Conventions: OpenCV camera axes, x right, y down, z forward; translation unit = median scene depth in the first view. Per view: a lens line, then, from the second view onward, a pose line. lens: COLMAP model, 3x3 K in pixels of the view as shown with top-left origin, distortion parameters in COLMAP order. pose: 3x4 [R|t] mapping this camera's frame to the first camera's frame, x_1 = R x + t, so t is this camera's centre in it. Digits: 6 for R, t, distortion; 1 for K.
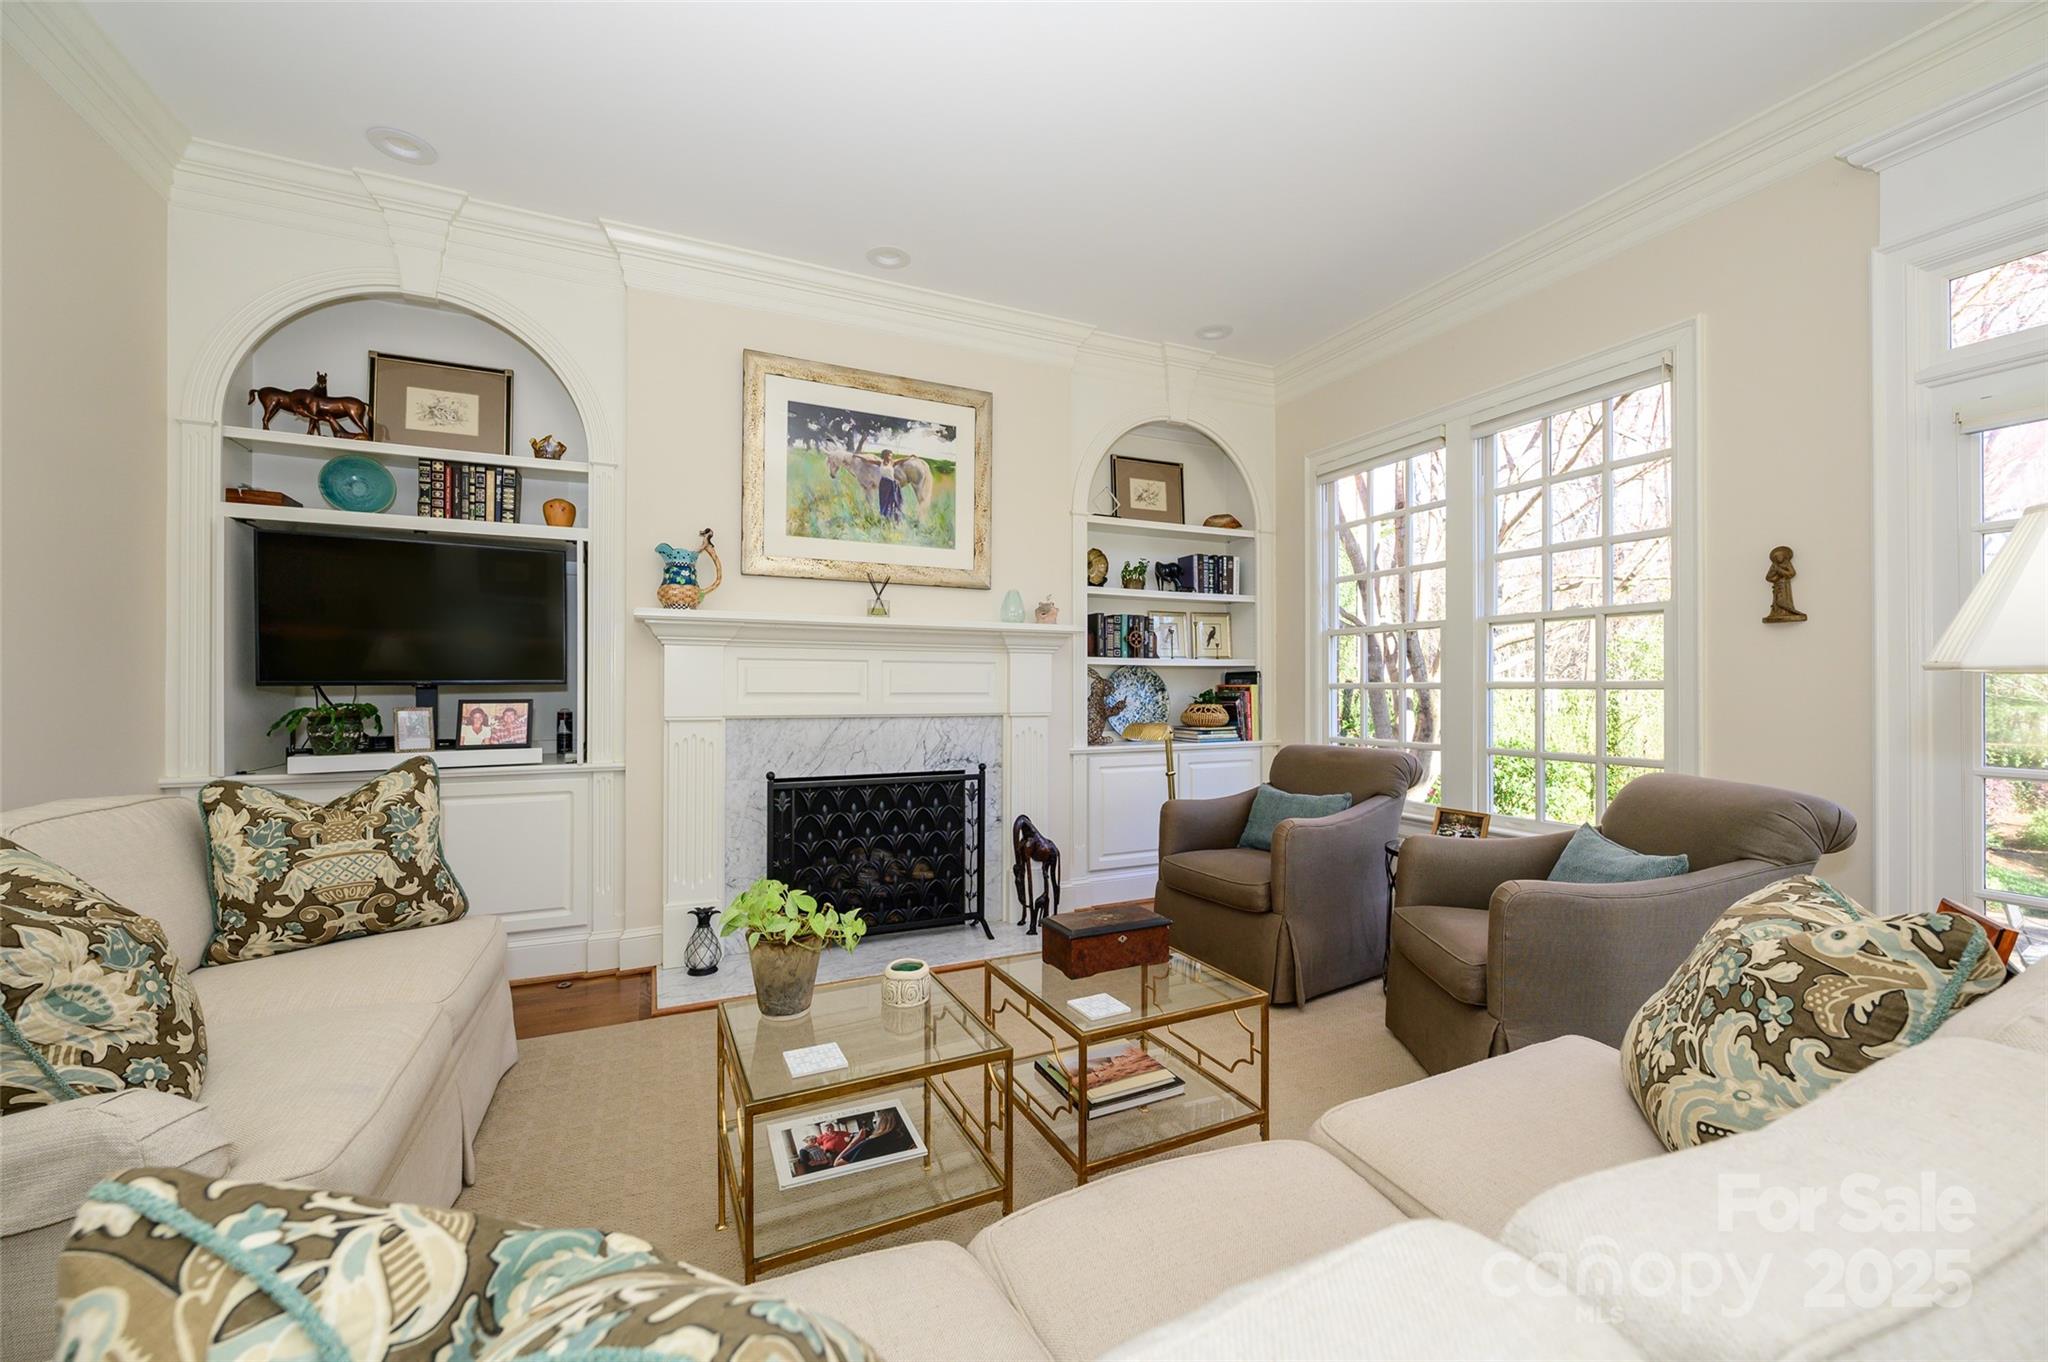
lens RADIAL K [[810.2, 0, 1027.6], [0, 810.2, 684.3], [0, 0, 1]] dist [-0.000733, -0.000154]
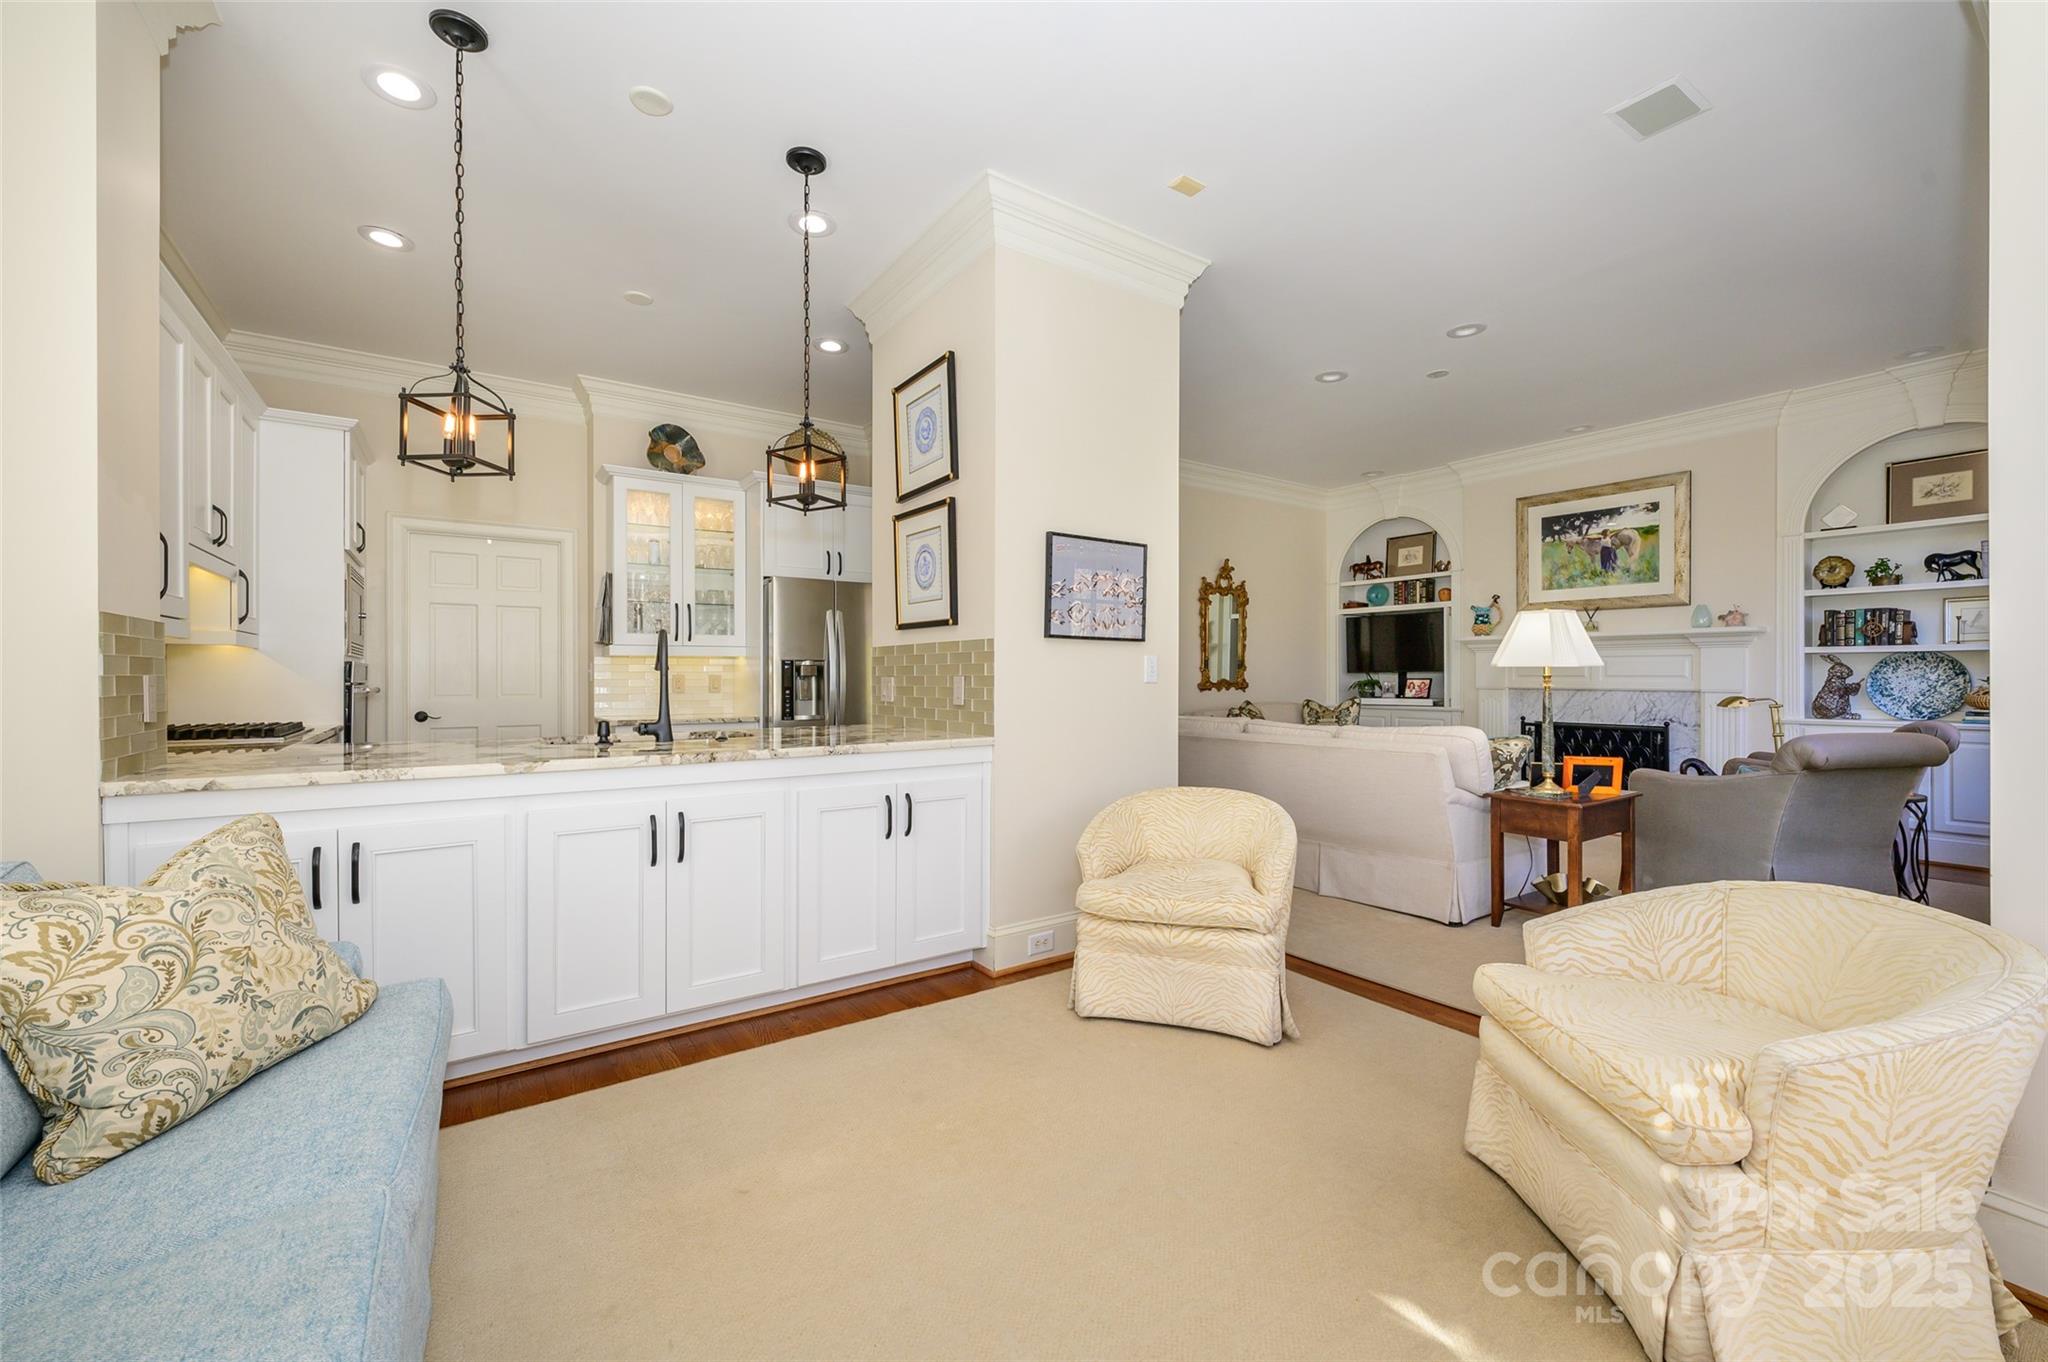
lens RADIAL K [[810.2, 0, 1017.0], [0, 810.2, 677.8], [0, 0, 1]] dist [-0.000733, -0.000154]
pose [[0.163217, 0.002204, -0.986588, 1.312115], [0.006288, 0.999975, 0.003274, 0.002163], [0.986570, -0.006738, 0.163199, -0.480837]]
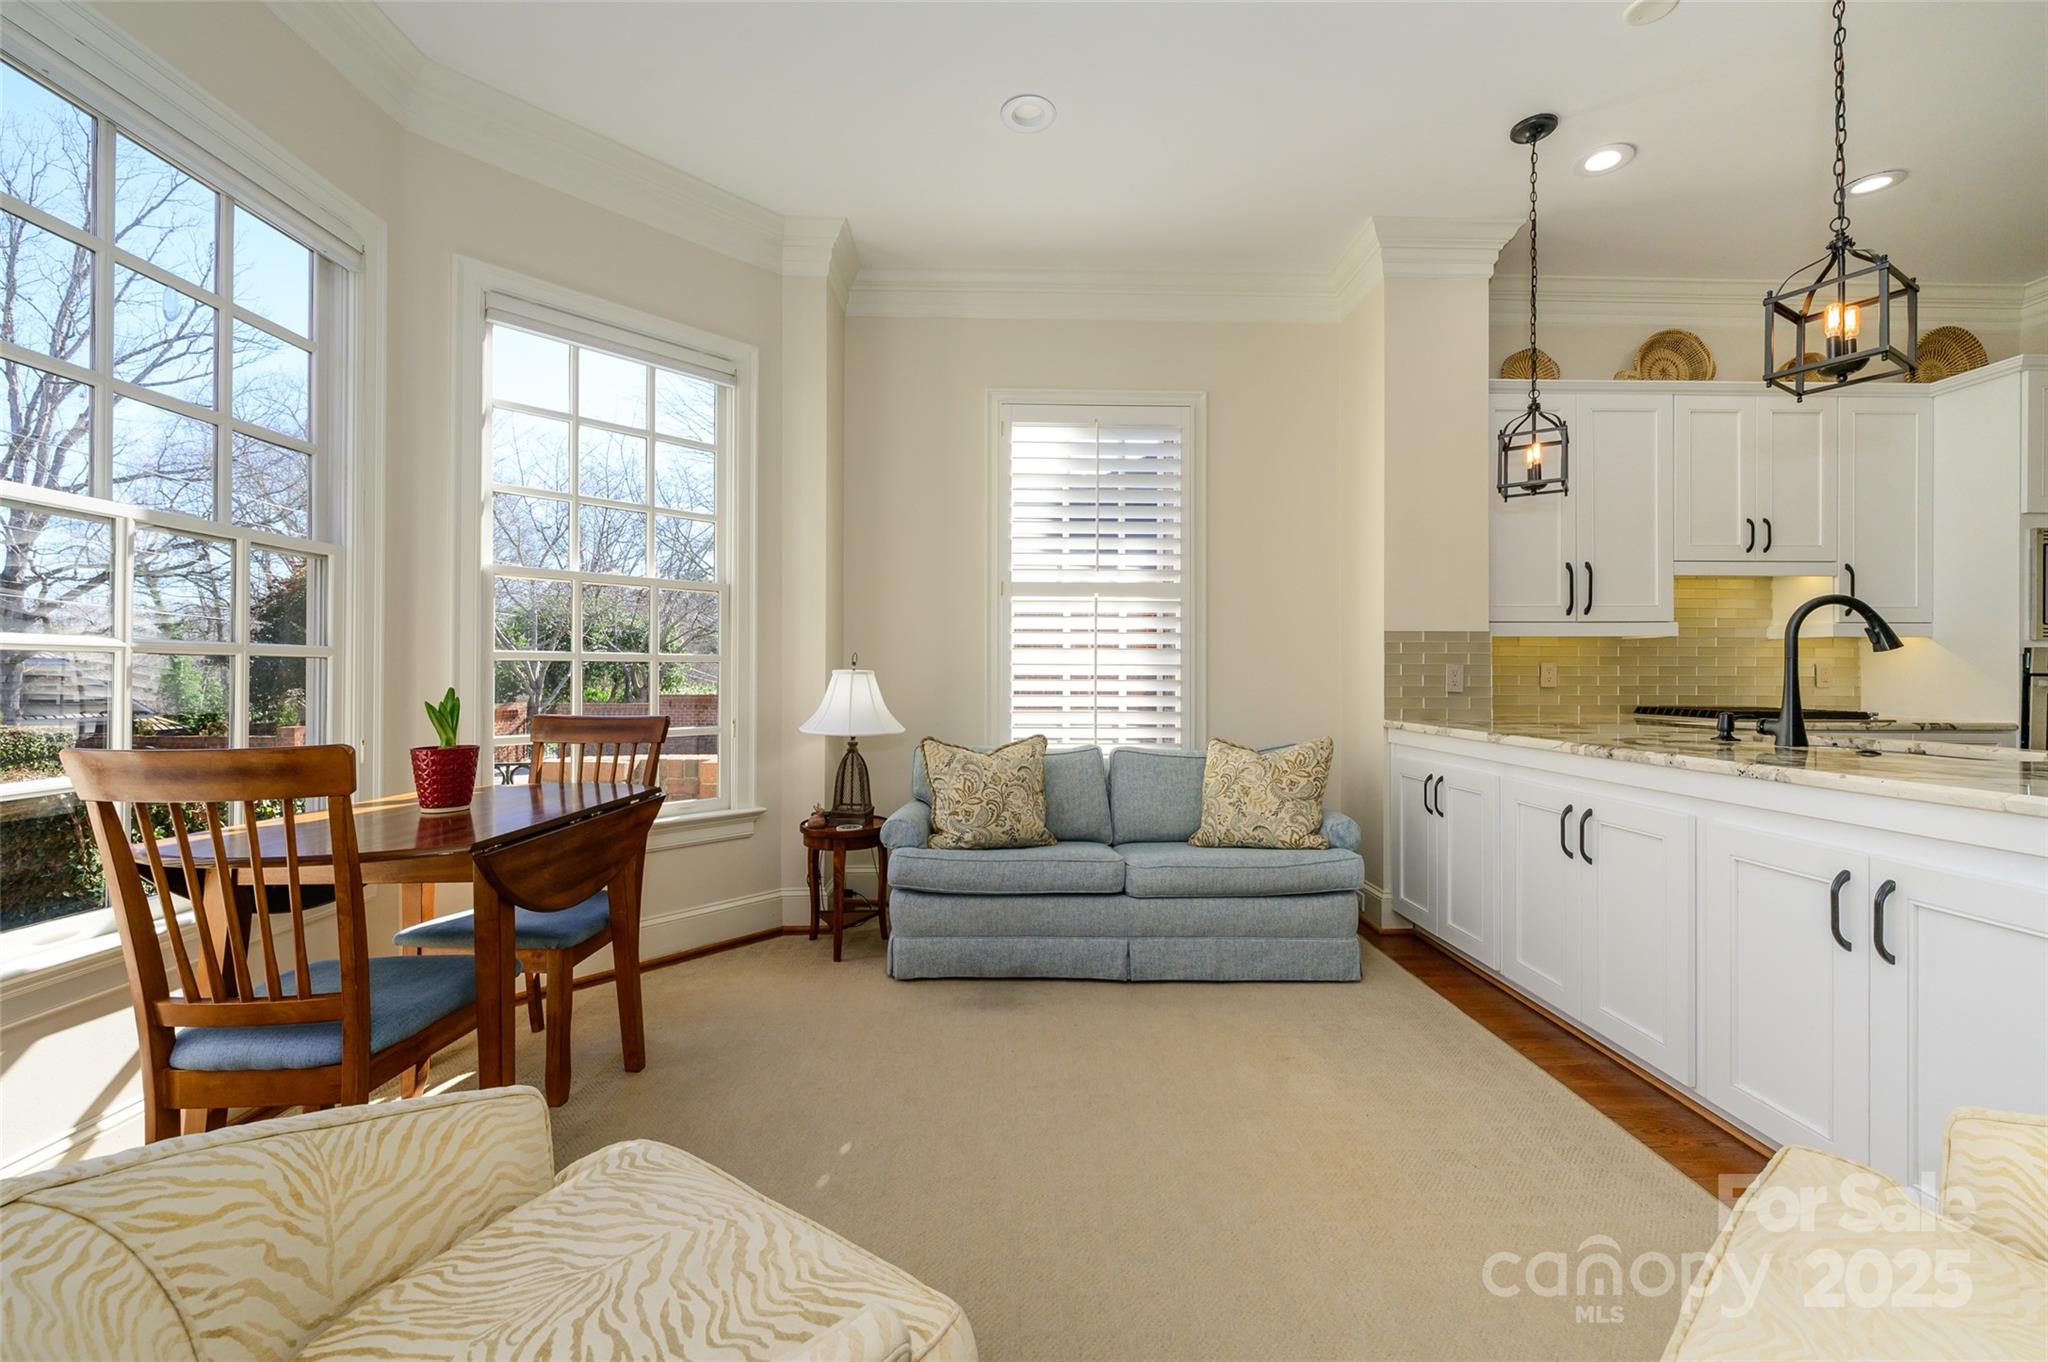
lens RADIAL K [[810.2, 0, 1022.7], [0, 810.2, 669.2], [0, 0, 1]] dist [-0.000733, -0.000154]
pose [[-0.916659, 0.000356, 0.399670, 0.736204], [-0.004836, 0.999917, -0.011982, 0.017889], [-0.399641, -0.012917, -0.916581, 0.103357]]
